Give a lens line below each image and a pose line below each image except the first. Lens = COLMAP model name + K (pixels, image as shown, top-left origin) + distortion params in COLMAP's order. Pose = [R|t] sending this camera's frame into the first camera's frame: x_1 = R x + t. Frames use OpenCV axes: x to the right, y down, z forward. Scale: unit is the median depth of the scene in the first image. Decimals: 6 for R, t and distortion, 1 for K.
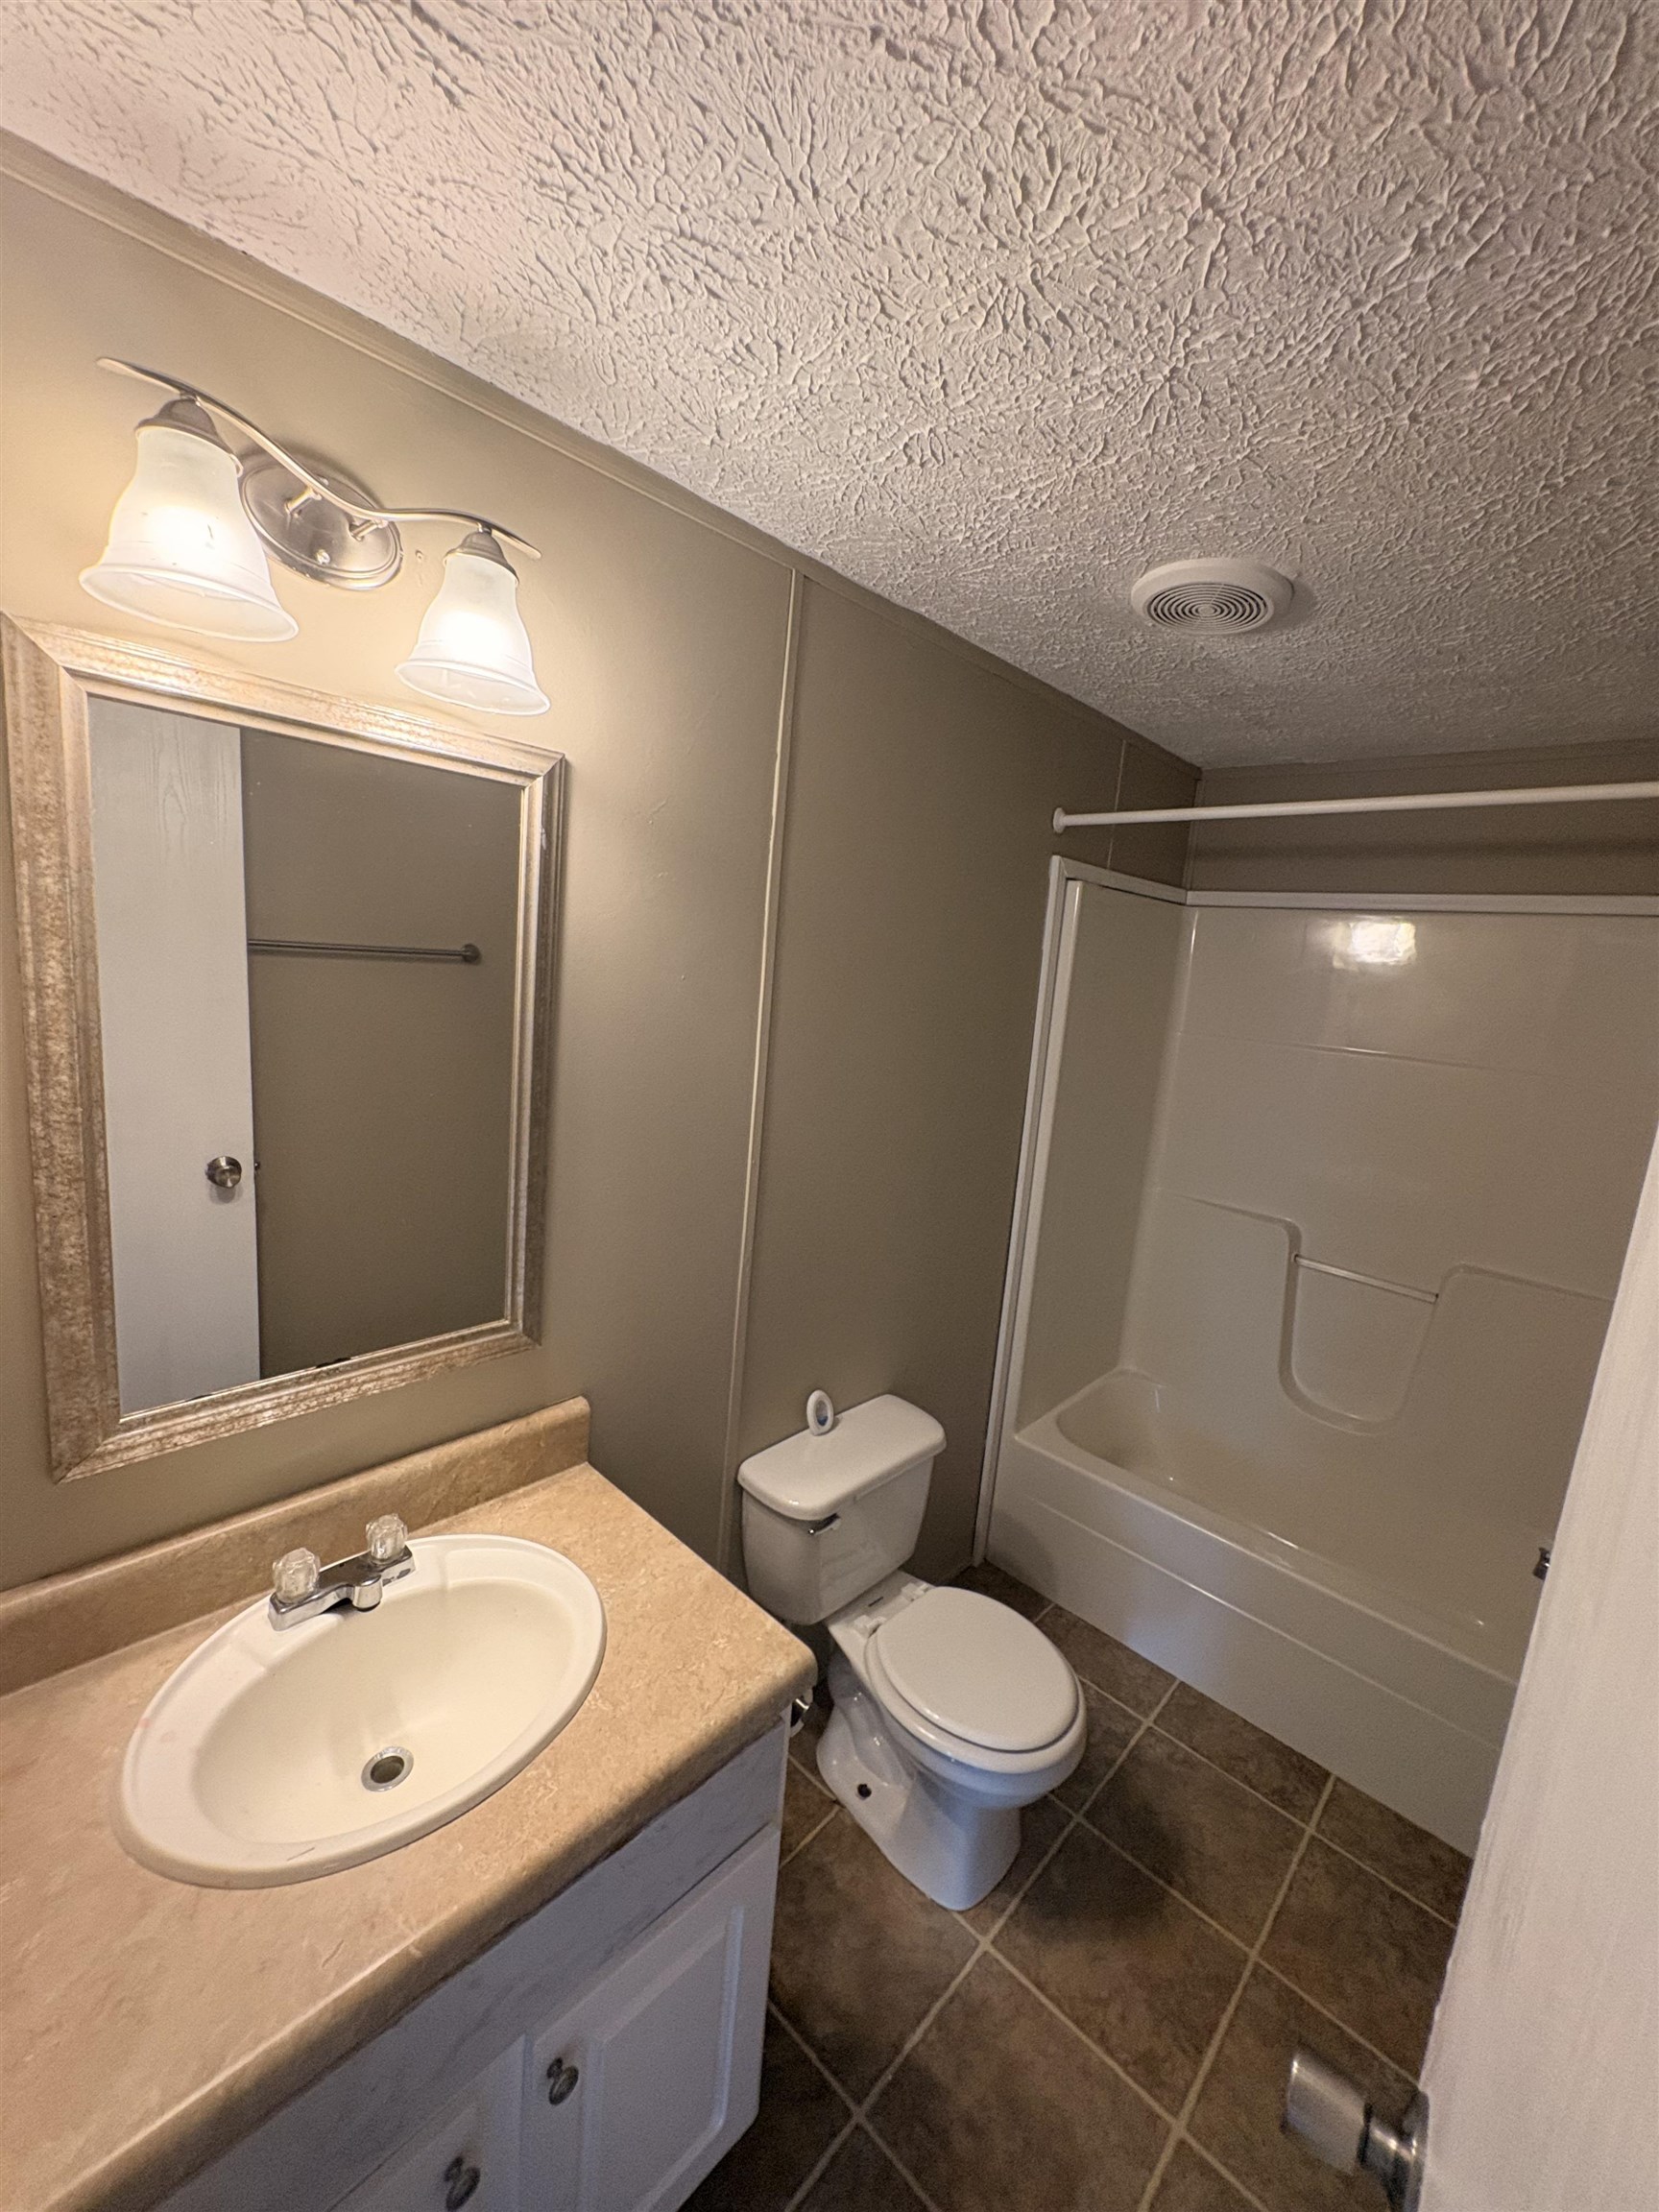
lens RADIAL K [[884.8, 0, 835.2], [0, 884.8, 1101.9], [0, 0, 1]] dist [0.001609, -0.000014]
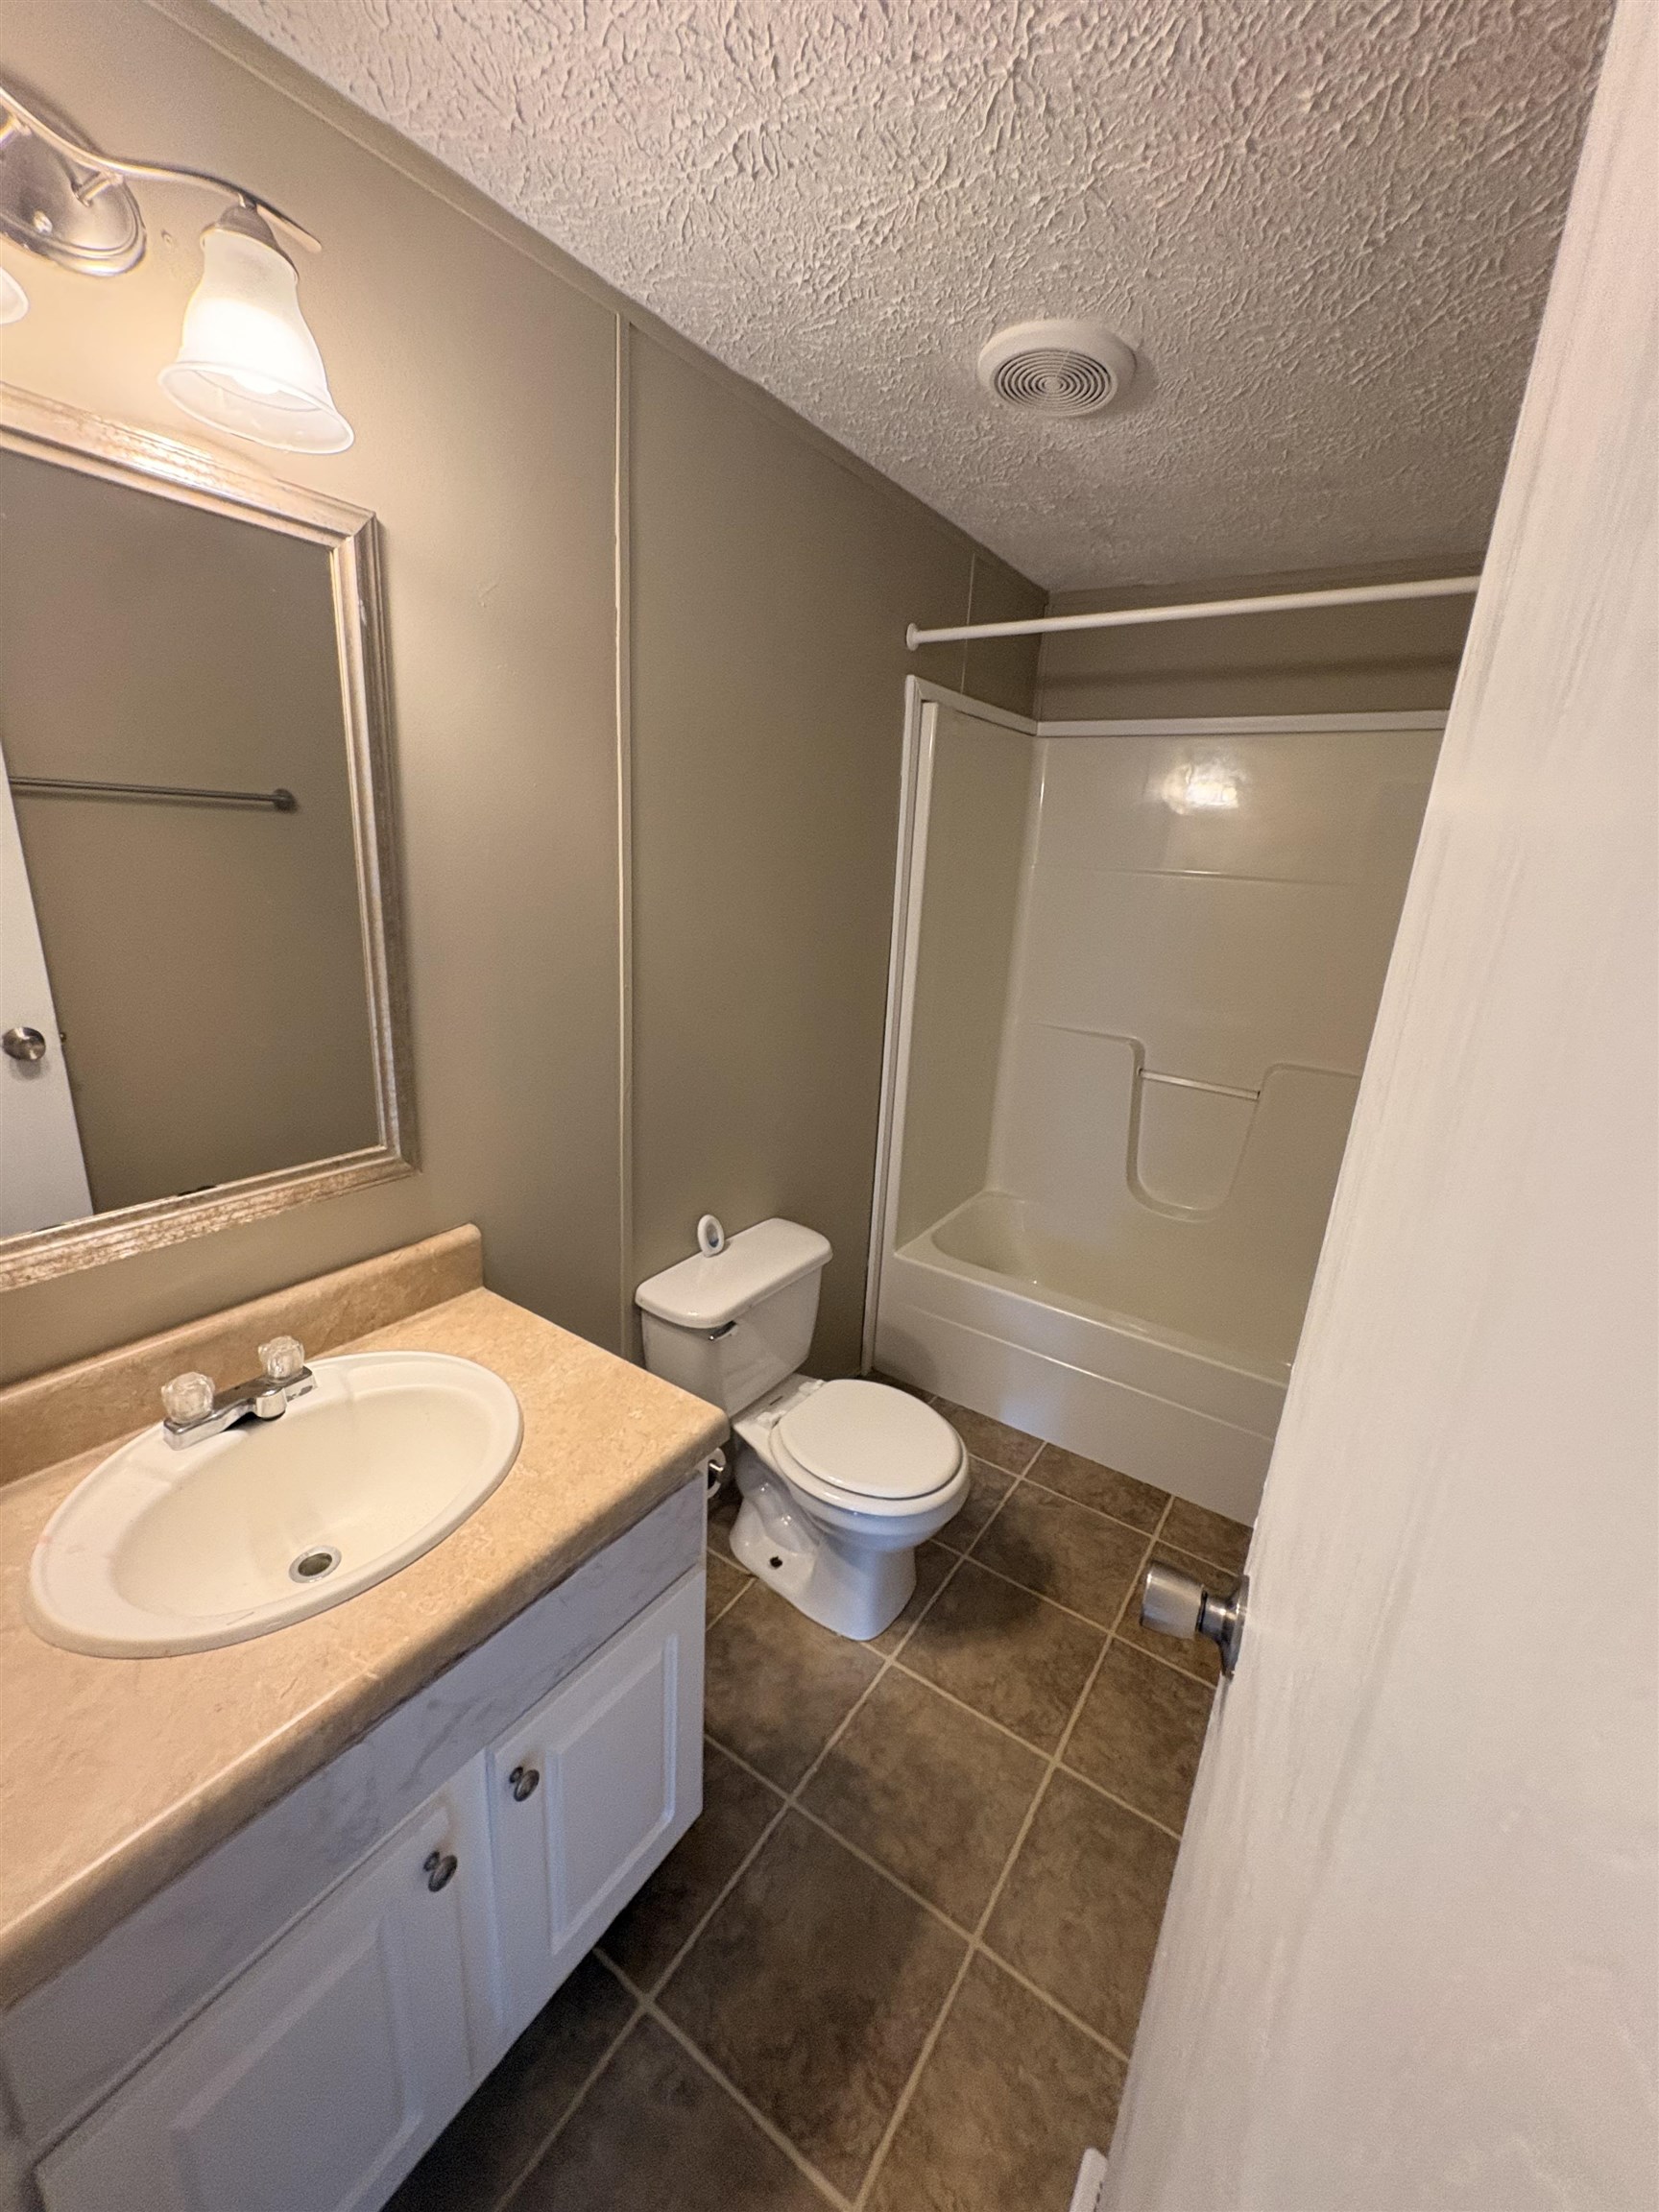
lens RADIAL K [[883.8, 0, 834.9], [0, 883.8, 1103.0], [0, 0, 1]] dist [0.002193, -0.000235]
pose [[0.986921, -0.071366, 0.144548, -0.017833], [0.052025, 0.989692, 0.133427, 0.096593], [-0.152581, -0.124162, 0.980461, -0.022897]]
